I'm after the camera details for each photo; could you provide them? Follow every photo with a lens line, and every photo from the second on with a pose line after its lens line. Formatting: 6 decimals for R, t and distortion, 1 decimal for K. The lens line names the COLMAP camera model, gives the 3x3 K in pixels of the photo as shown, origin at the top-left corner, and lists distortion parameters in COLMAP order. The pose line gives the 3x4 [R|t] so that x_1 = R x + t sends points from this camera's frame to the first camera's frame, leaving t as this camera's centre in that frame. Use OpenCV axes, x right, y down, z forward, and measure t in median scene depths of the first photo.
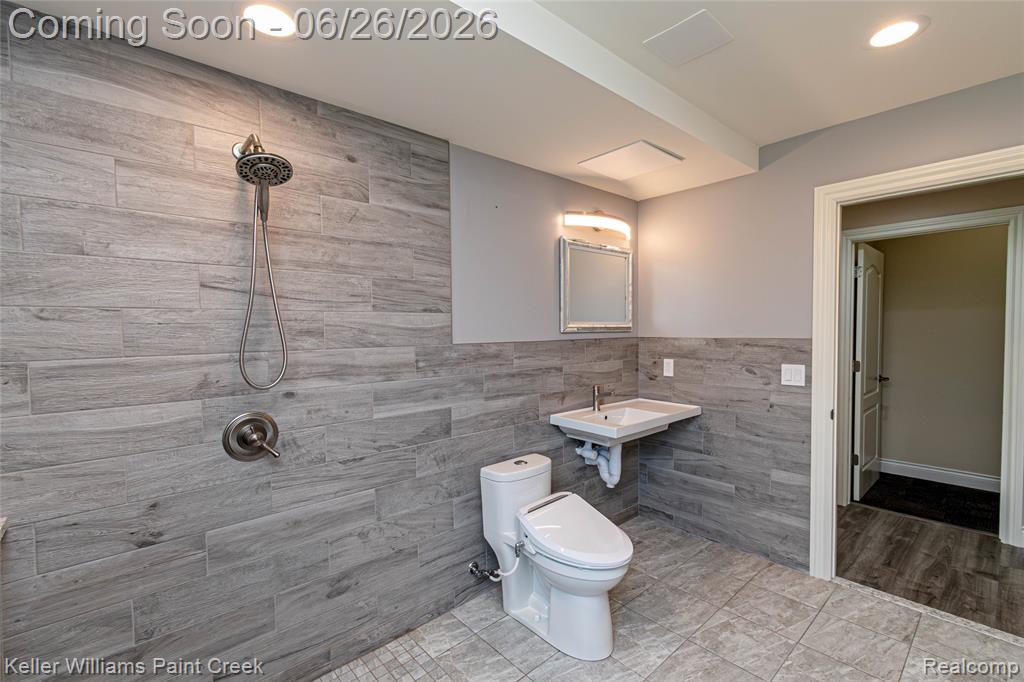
lens RADIAL K [[461.7, 0, 512.0], [0, 461.7, 341.0], [0, 0, 1]] dist [0.000664, 0.000422]
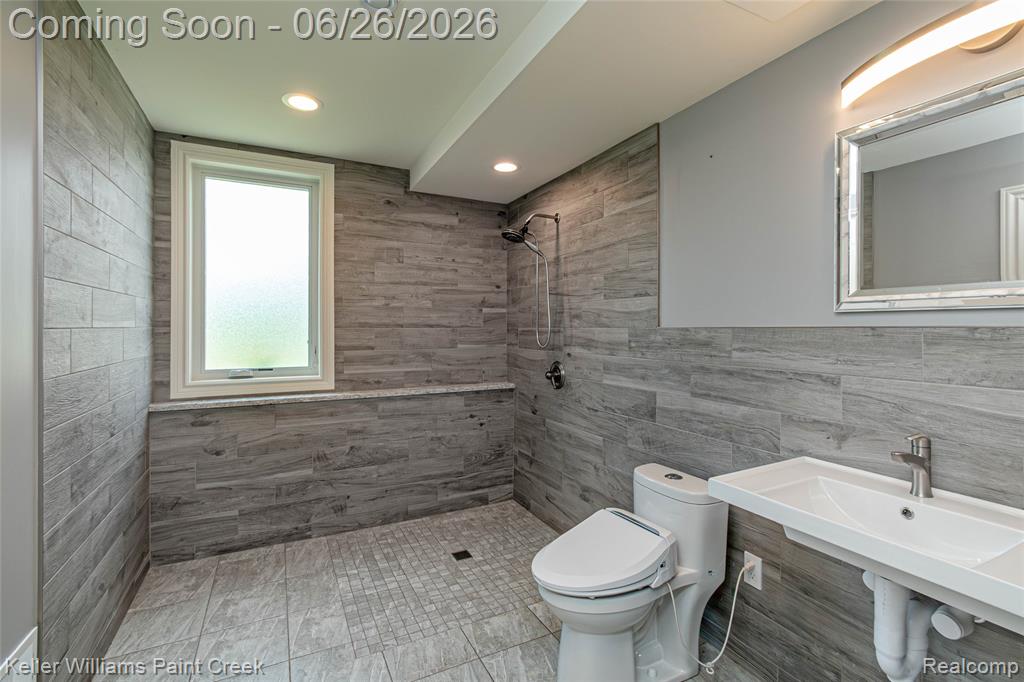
lens RADIAL K [[461.7, 0, 512.0], [0, 461.7, 341.0], [0, 0, 1]] dist [0.000664, 0.000422]
pose [[-0.263916, 0.020693, -0.964324, 0.932998], [-0.046544, 0.998332, 0.034161, 0.017681], [0.963422, 0.053899, -0.262513, 1.005839]]
